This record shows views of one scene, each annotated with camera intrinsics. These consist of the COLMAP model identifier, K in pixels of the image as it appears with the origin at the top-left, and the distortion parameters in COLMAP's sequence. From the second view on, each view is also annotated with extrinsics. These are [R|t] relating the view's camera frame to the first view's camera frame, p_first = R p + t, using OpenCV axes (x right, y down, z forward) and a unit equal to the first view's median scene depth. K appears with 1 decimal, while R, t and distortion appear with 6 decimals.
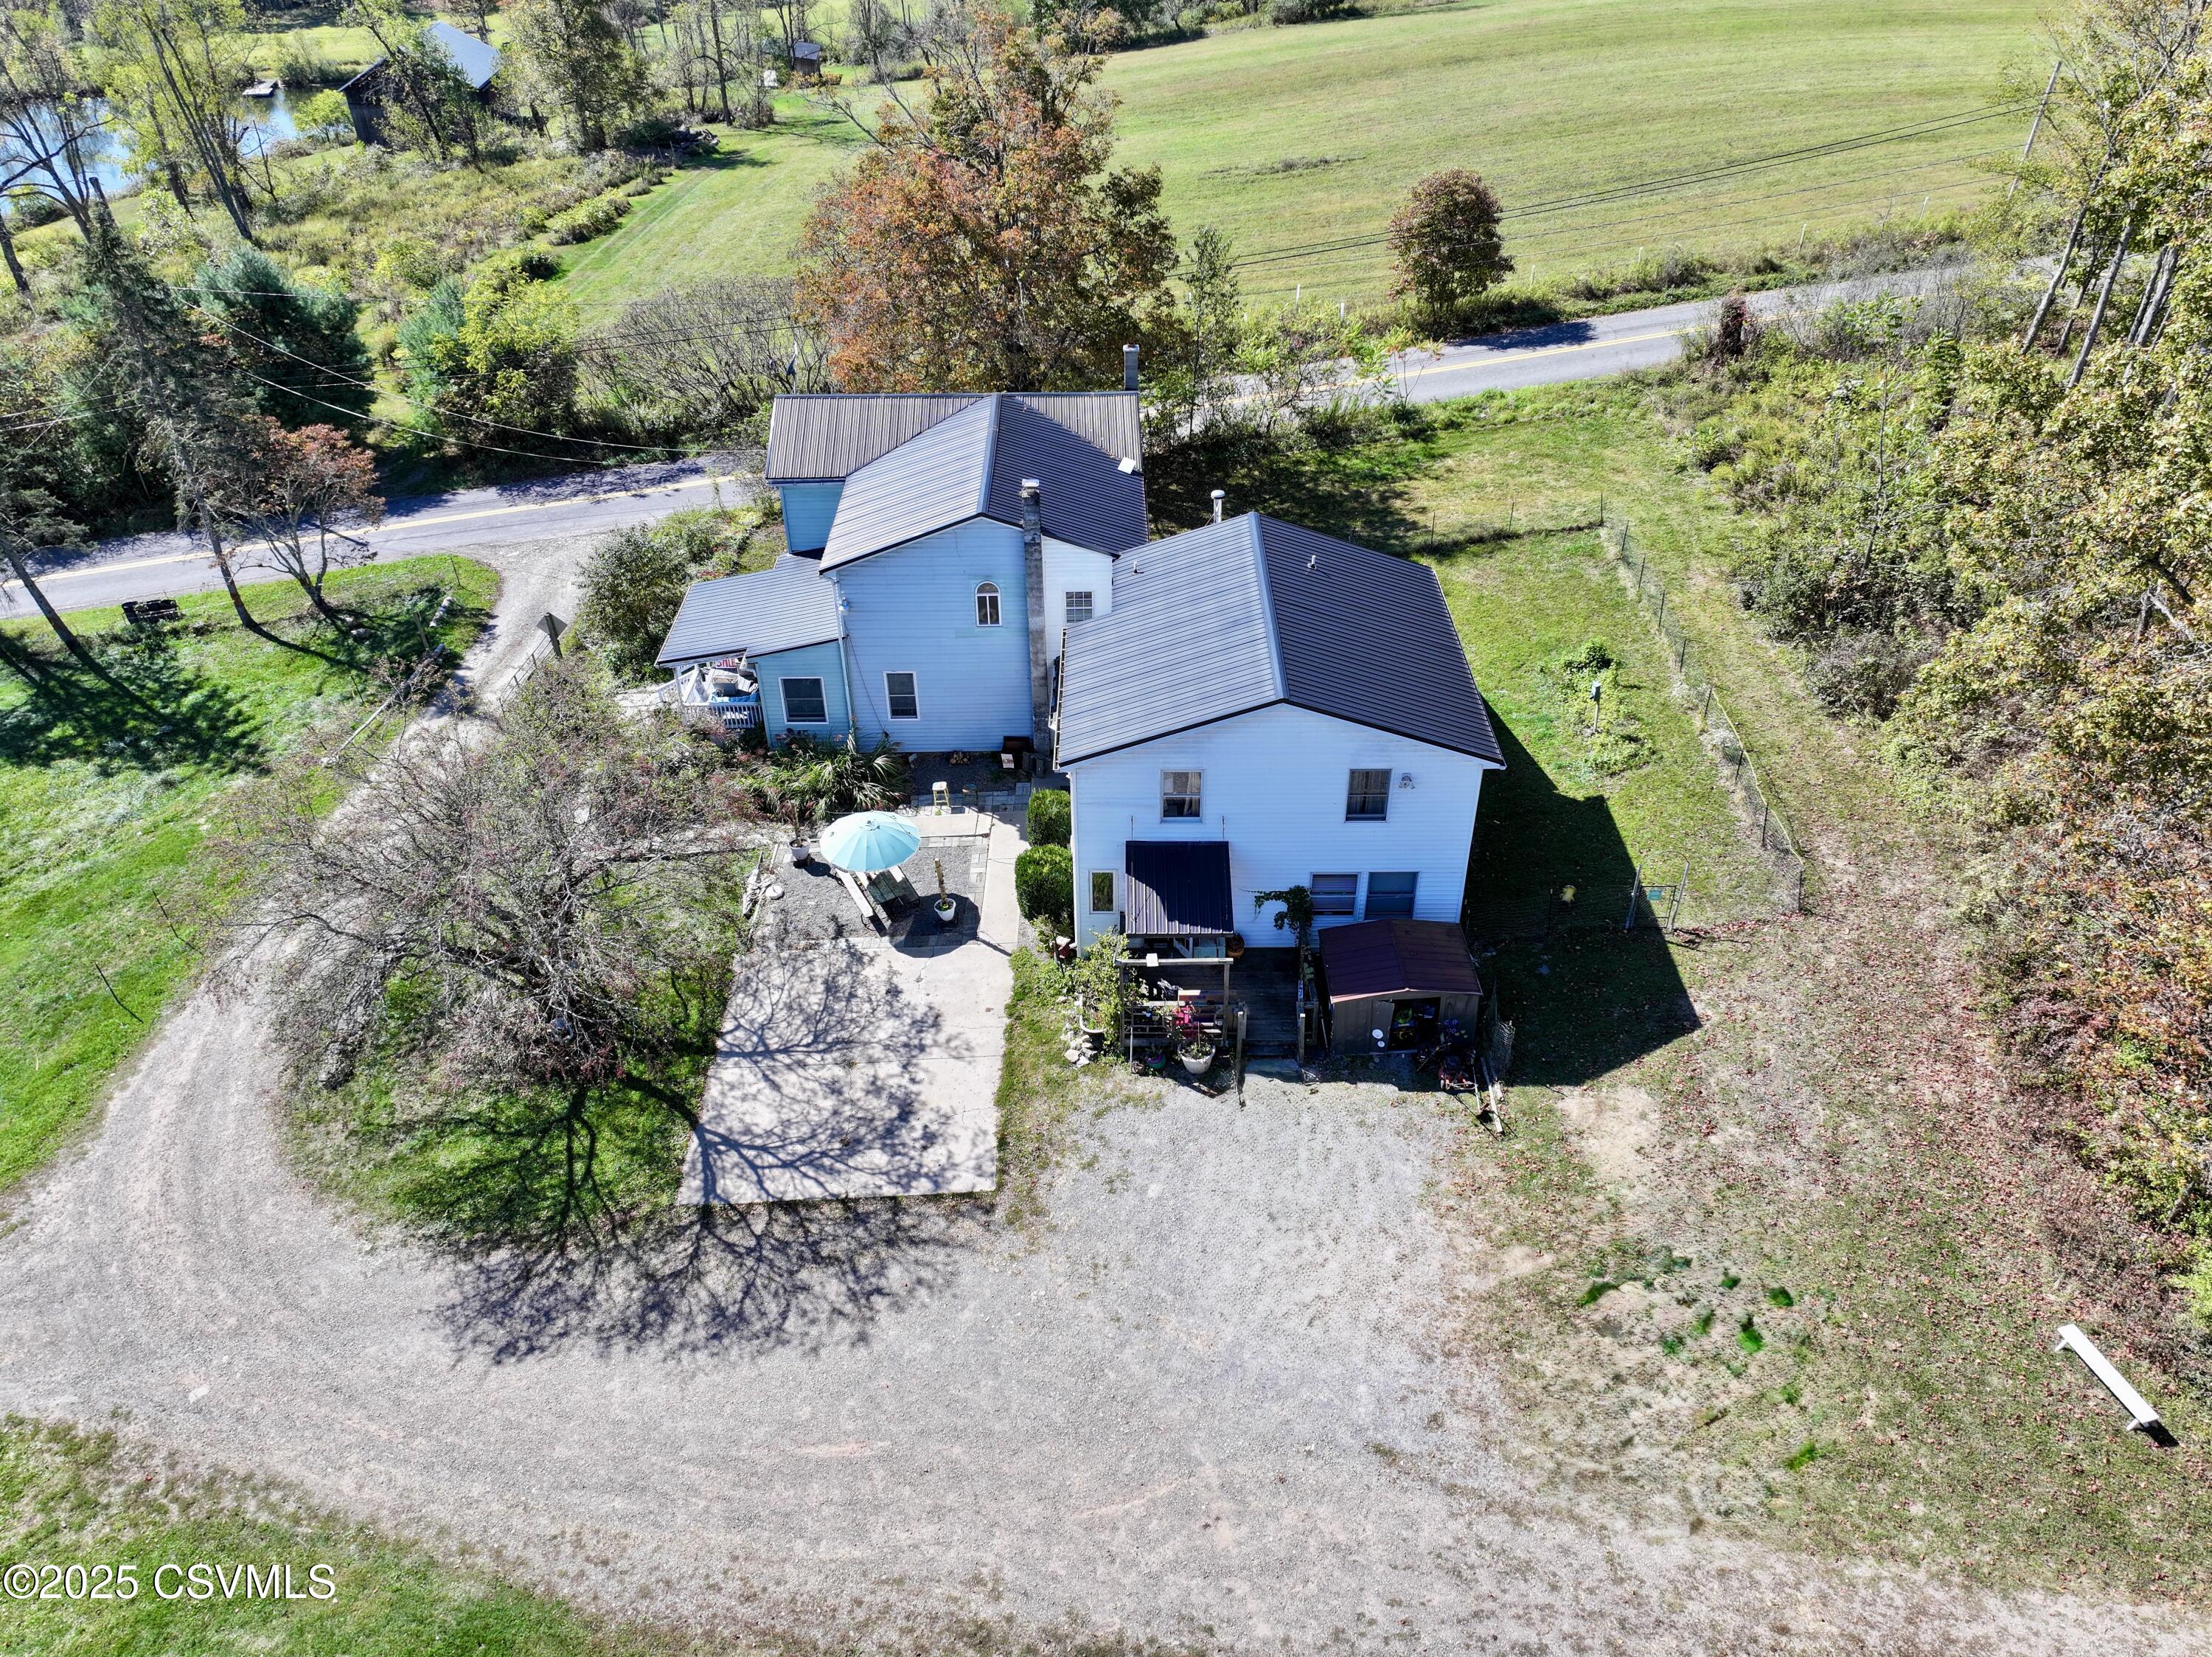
lens RADIAL K [[1551.7, 0, 1117.2], [0, 1551.7, 830.6], [0, 0, 1]] dist [-0.004369, 0.022218]
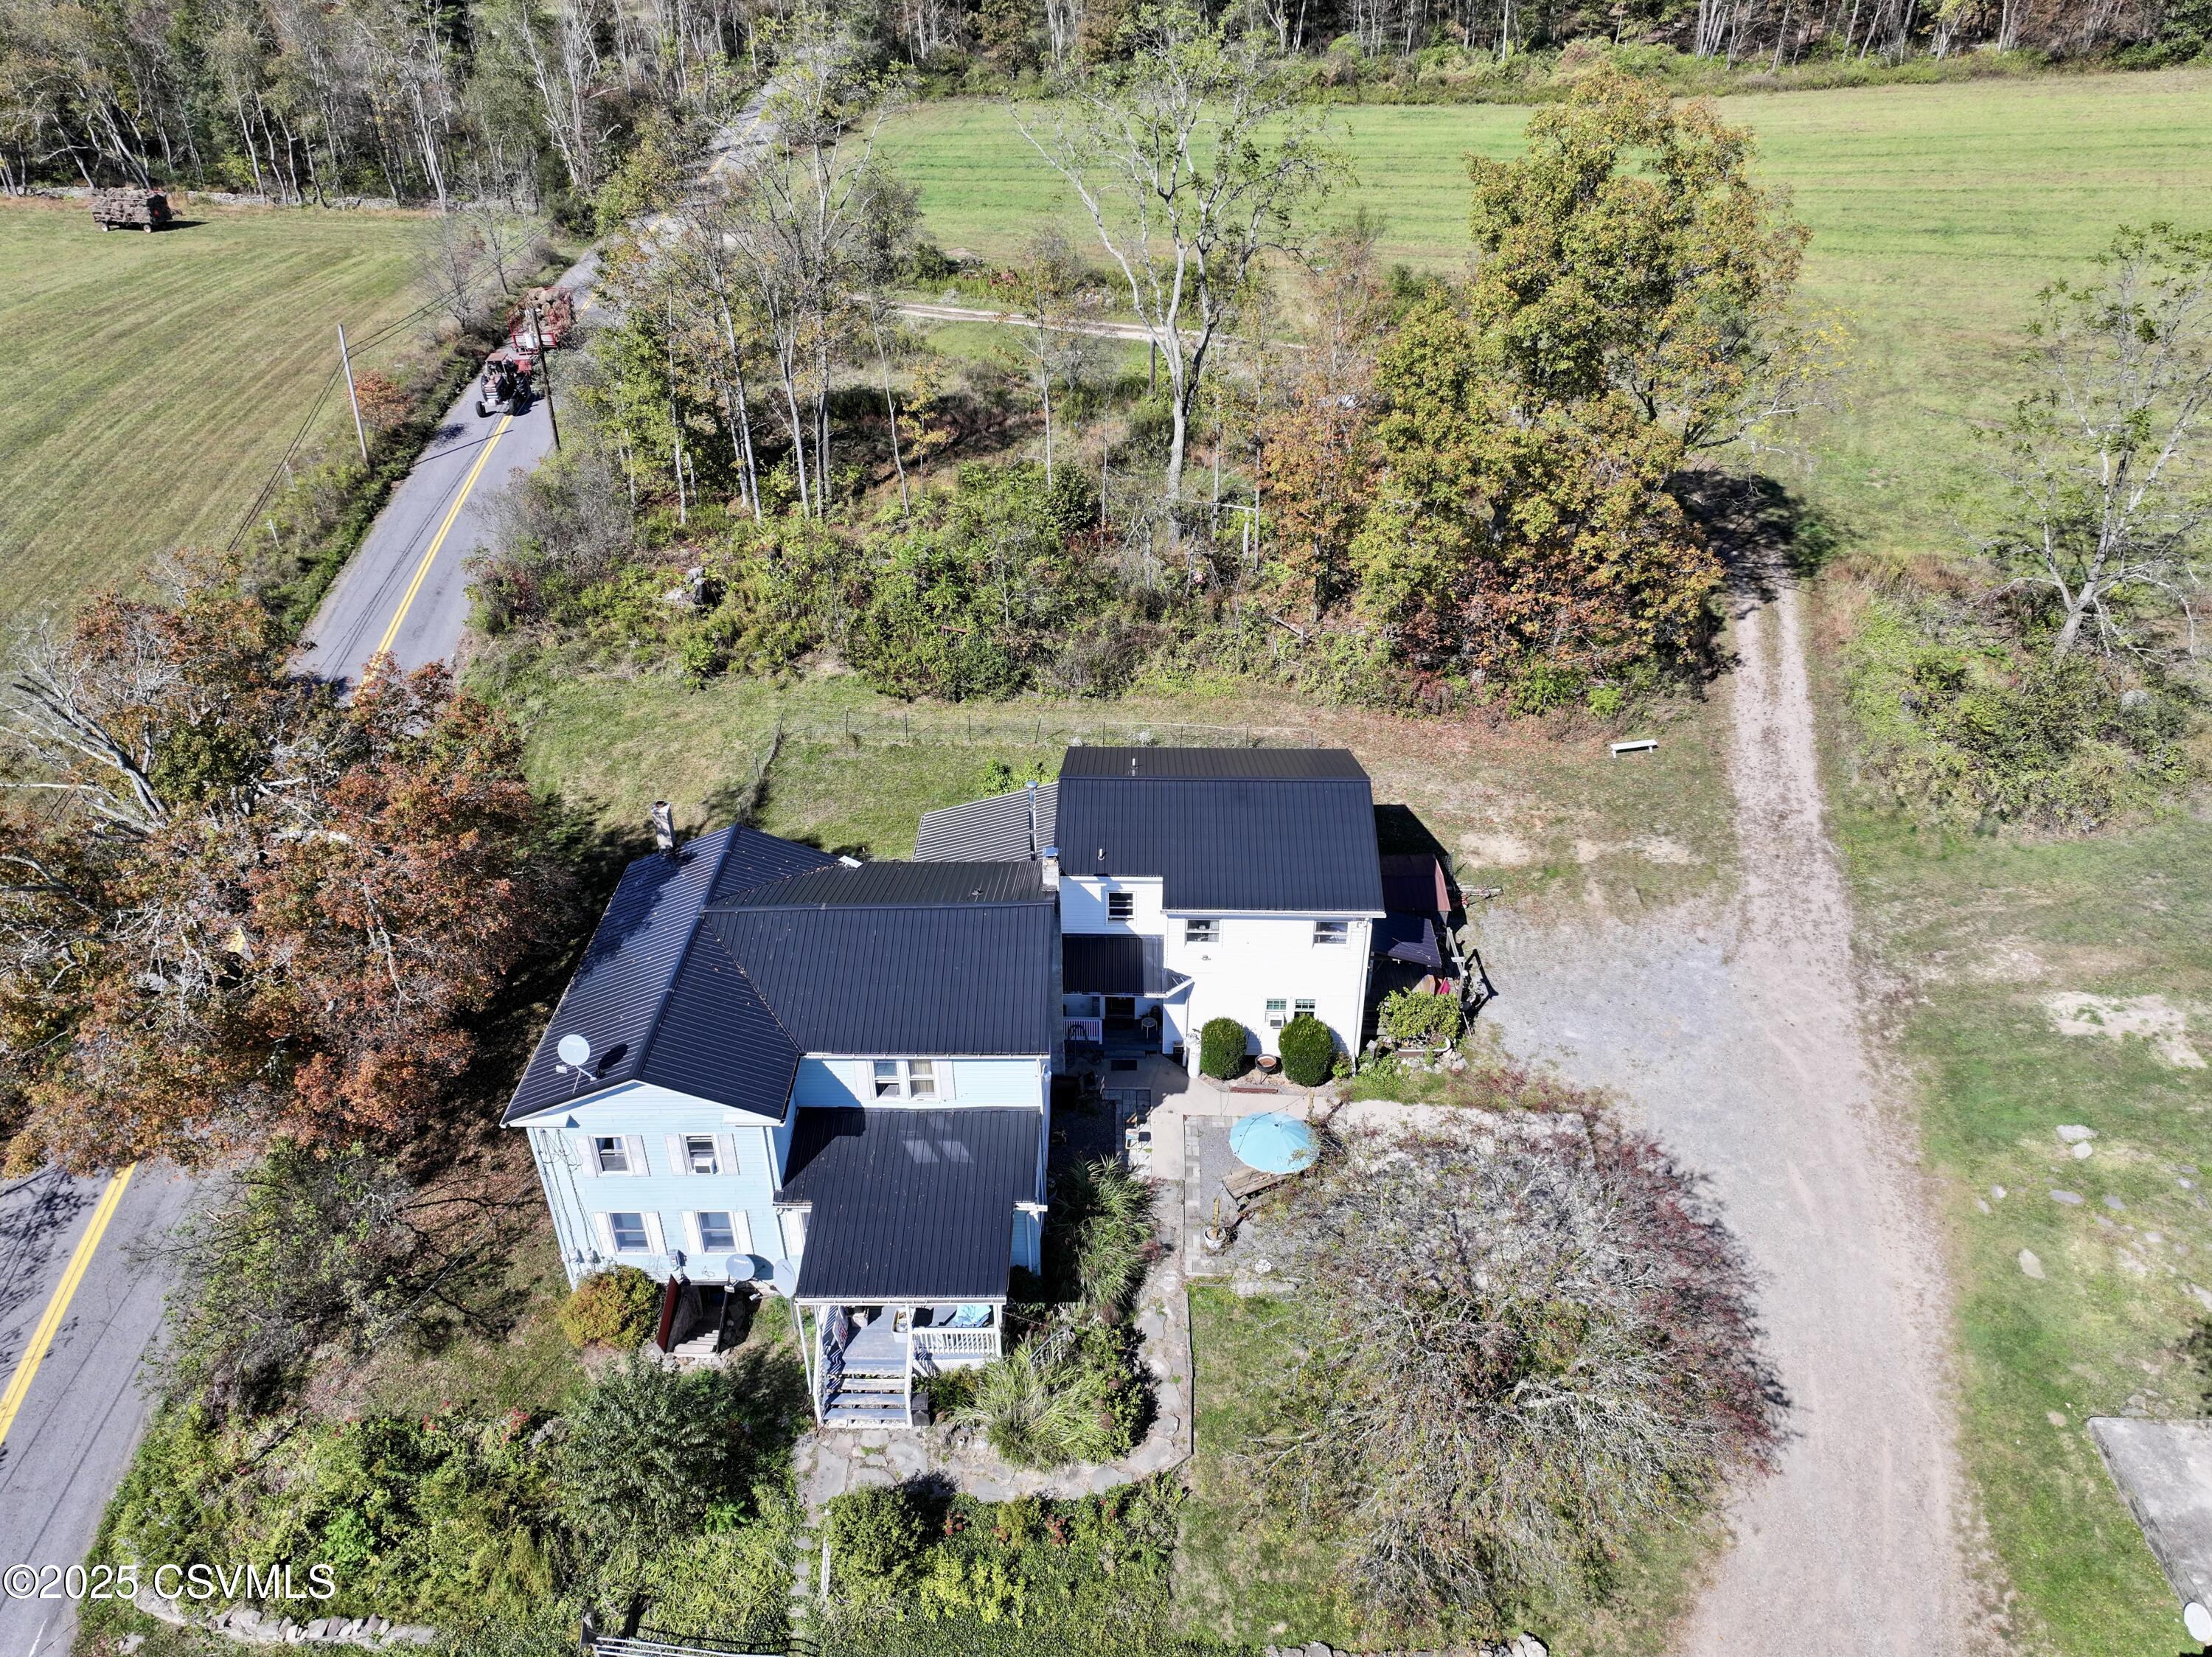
lens RADIAL K [[1551.7, 0, 1109.1], [0, 1551.7, 834.8], [0, 0, 1]] dist [-0.004369, 0.022218]
pose [[0.025110, -0.523169, 0.851859, -1.170675], [0.581280, 0.700909, 0.413329, -0.794499], [-0.813316, 0.484790, 0.321707, 0.757151]]
